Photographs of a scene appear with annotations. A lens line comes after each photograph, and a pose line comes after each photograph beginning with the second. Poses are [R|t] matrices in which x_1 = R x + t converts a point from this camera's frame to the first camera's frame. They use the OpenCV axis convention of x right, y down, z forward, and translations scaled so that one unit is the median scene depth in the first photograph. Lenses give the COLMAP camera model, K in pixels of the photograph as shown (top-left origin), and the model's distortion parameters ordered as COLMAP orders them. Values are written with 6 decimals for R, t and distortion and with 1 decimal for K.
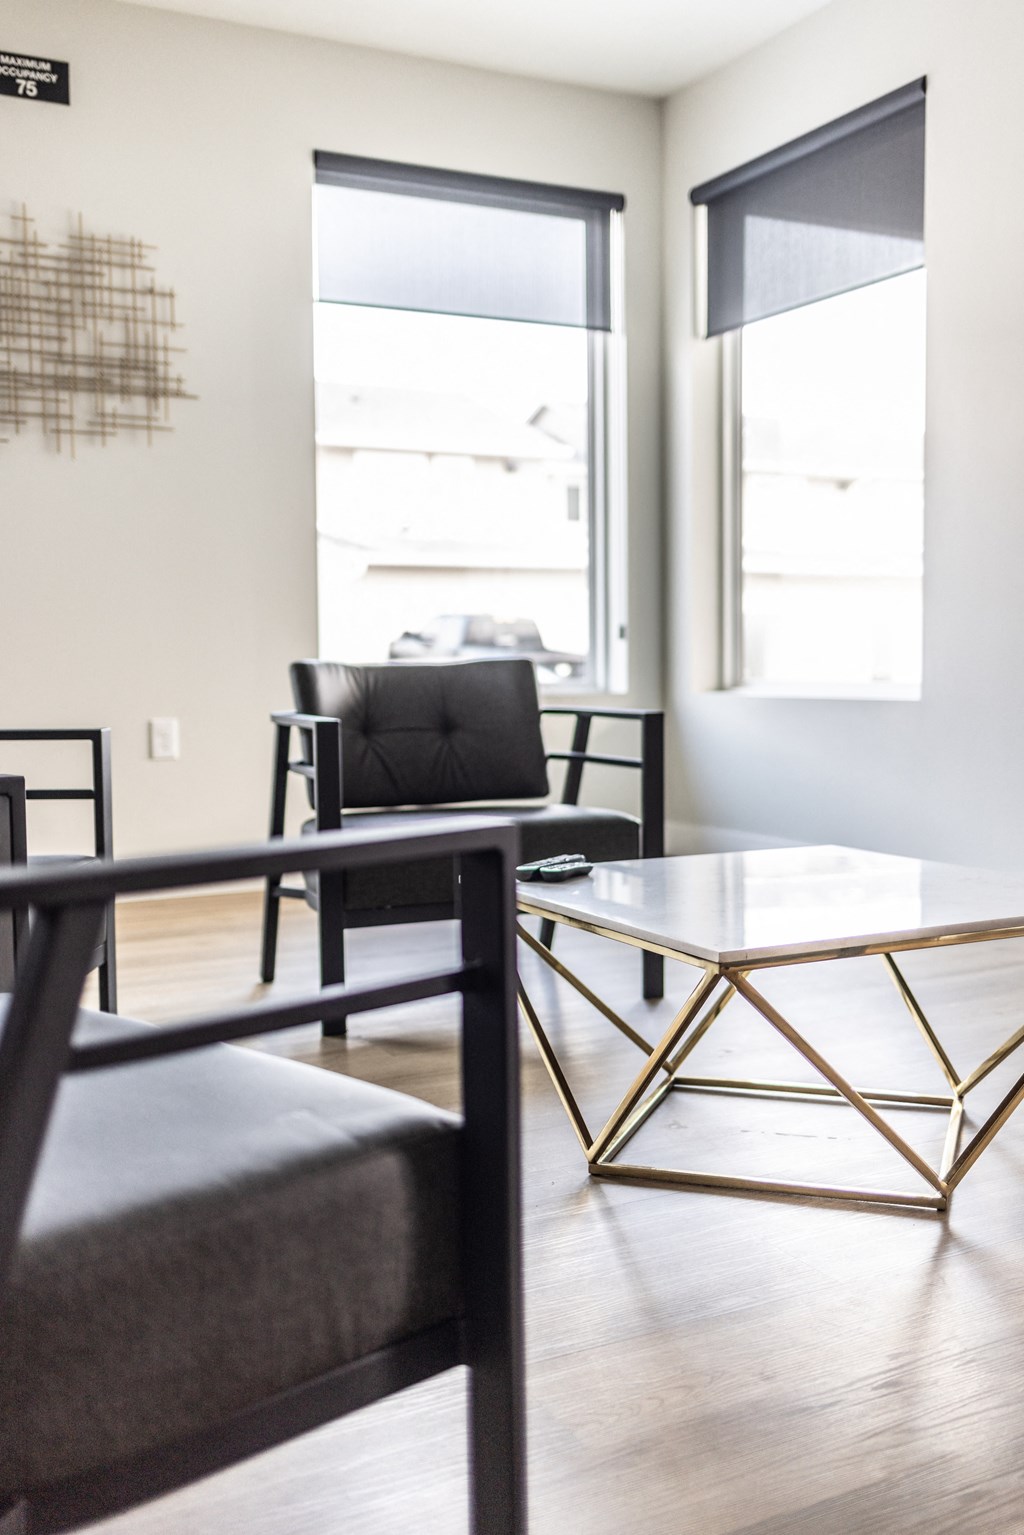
lens RADIAL K [[1486.0, 0, 514.2], [0, 1486.0, 807.7], [0, 0, 1]] dist [0.023842, 0.002444]
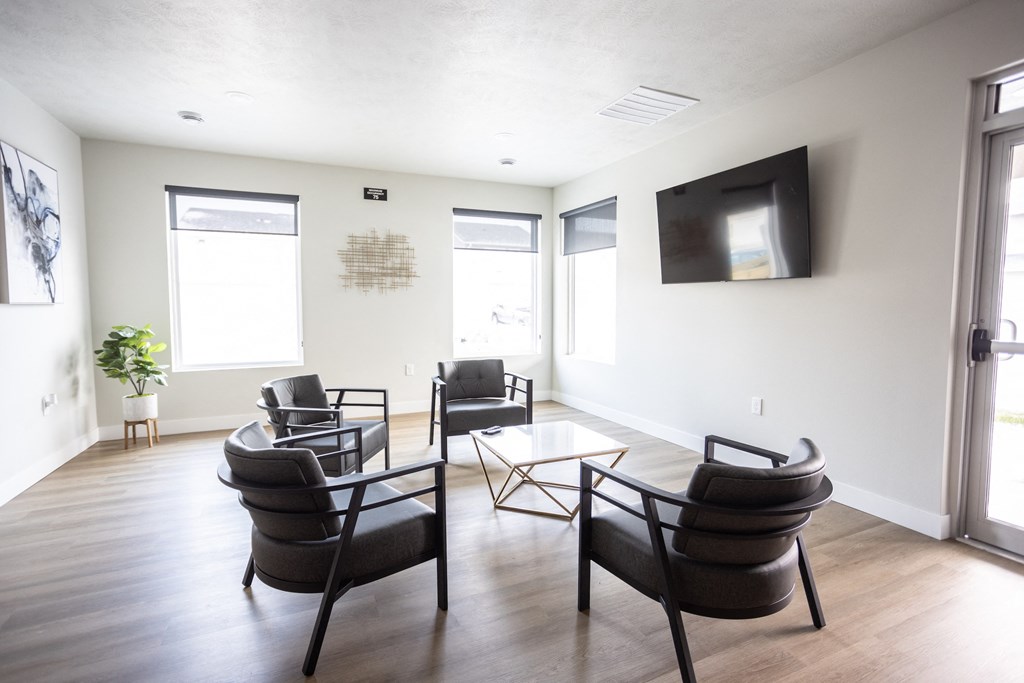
lens RADIAL K [[486.6, 0, 512.0], [0, 486.6, 351.9], [0, 0, 1]] dist [-0.023476, 0.000401]
pose [[0.998565, 0.011645, -0.052270, 0.080302], [-0.011985, 0.999909, -0.006182, -0.090245], [0.052193, 0.006799, 0.998614, -0.184496]]
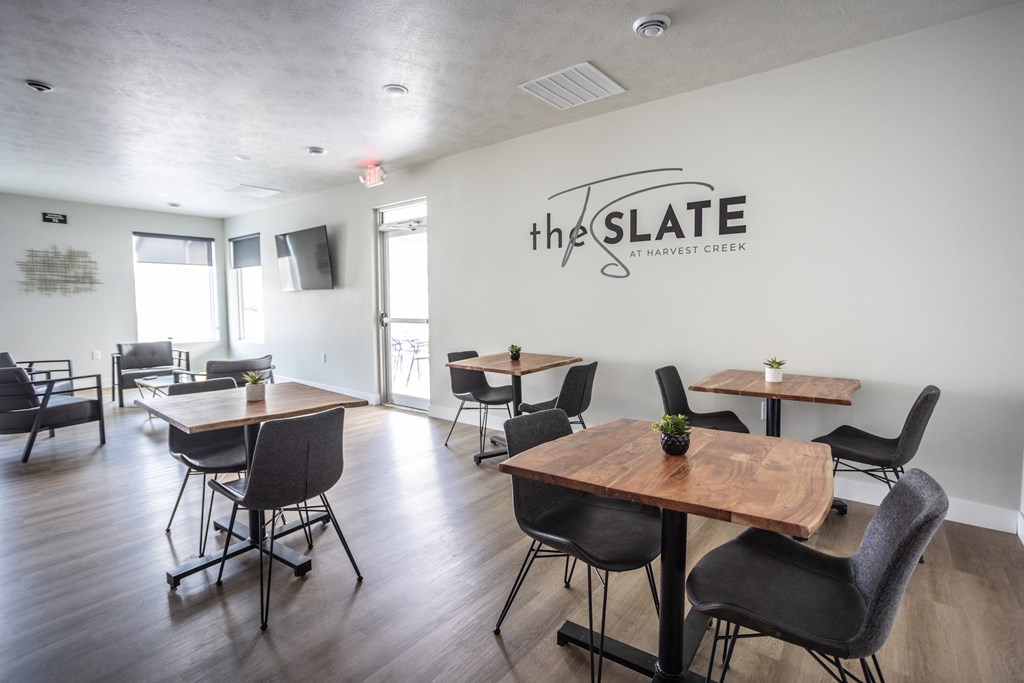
lens RADIAL K [[490.1, 0, 509.6], [0, 490.1, 343.2], [0, 0, 1]] dist [-0.046140, 0.027859]
pose [[0.912969, -0.031961, 0.406774, 0.354678], [0.041229, 0.999051, -0.014036, -0.010824], [-0.405940, 0.029585, 0.913421, -0.960123]]
